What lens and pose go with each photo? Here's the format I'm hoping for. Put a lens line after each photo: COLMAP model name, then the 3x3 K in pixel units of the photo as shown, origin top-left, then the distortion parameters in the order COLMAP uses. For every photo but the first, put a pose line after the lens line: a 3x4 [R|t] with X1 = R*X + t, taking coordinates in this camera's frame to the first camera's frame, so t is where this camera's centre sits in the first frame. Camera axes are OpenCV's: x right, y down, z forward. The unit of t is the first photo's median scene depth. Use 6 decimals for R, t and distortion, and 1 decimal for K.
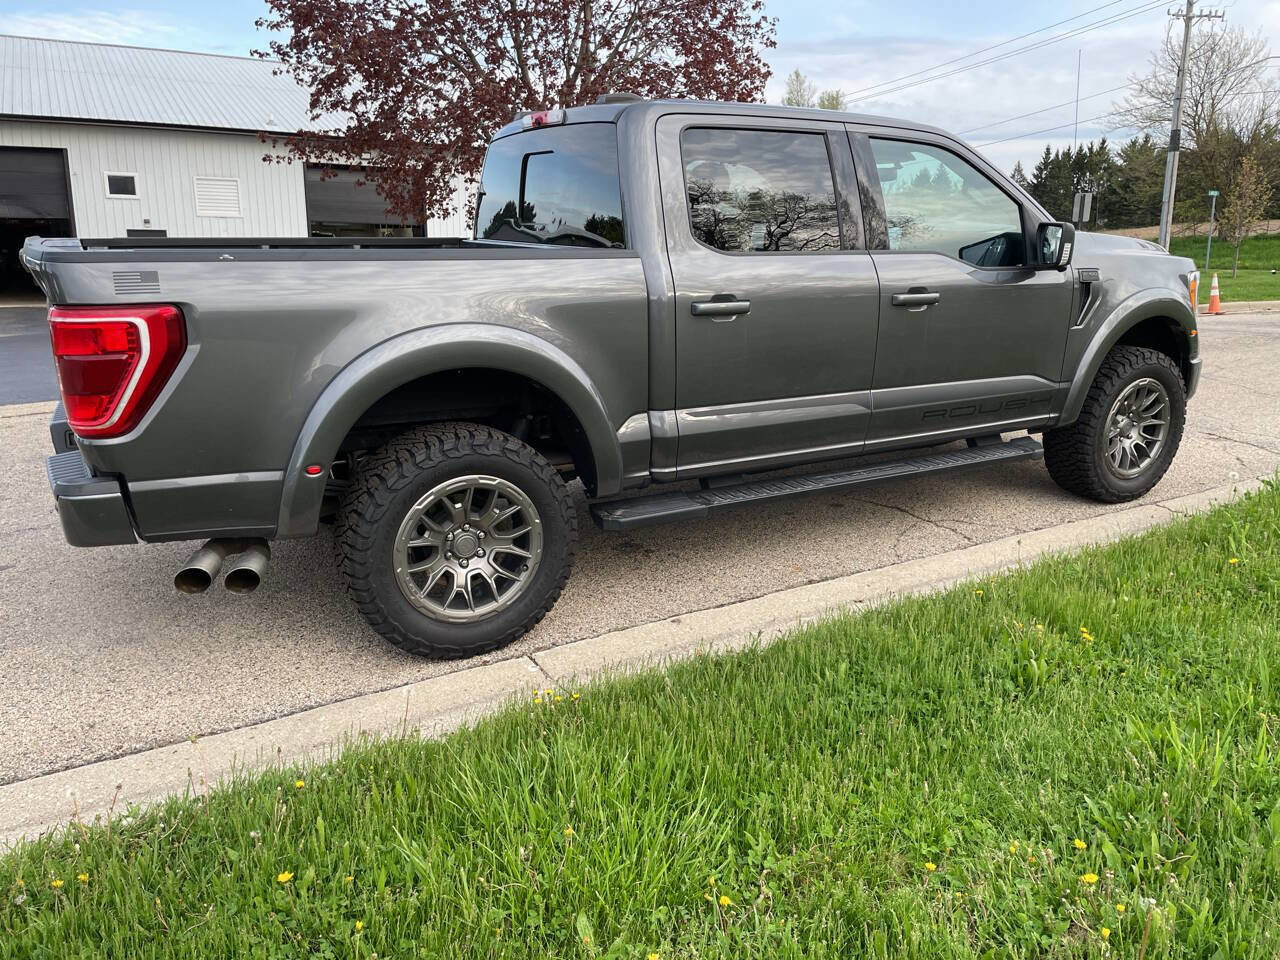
lens RADIAL K [[966.9, 0, 644.8], [0, 966.9, 479.9], [0, 0, 1]] dist [0.100892, -0.130062]
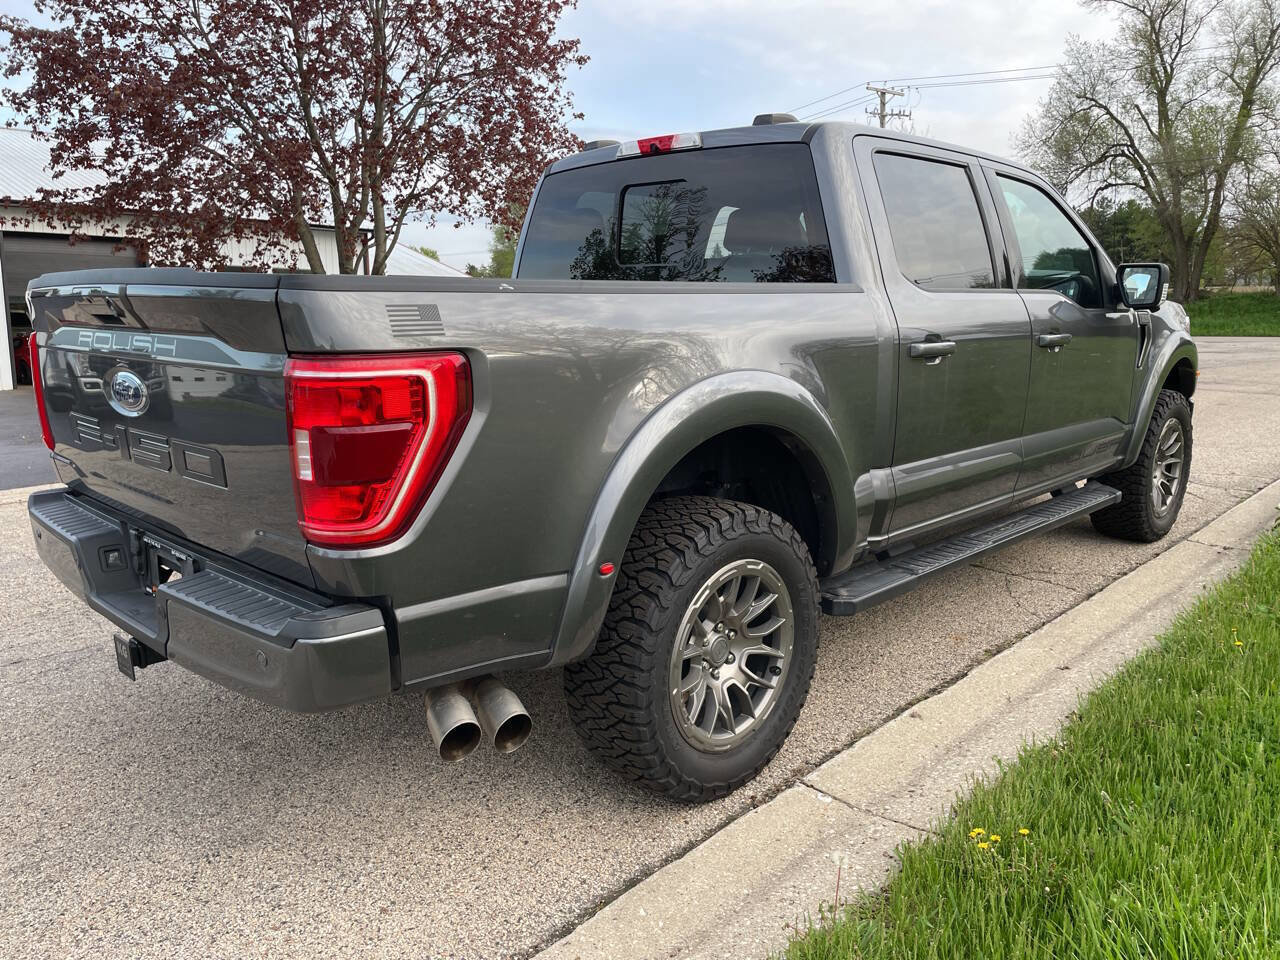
lens RADIAL K [[966.9, 0, 644.8], [0, 966.9, 479.9], [0, 0, 1]] dist [0.100892, -0.130062]
pose [[0.959911, -0.058488, 0.274134, -0.442042], [0.078836, 0.994844, -0.063797, -0.024444], [-0.268989, 0.082851, 0.959573, 0.240916]]
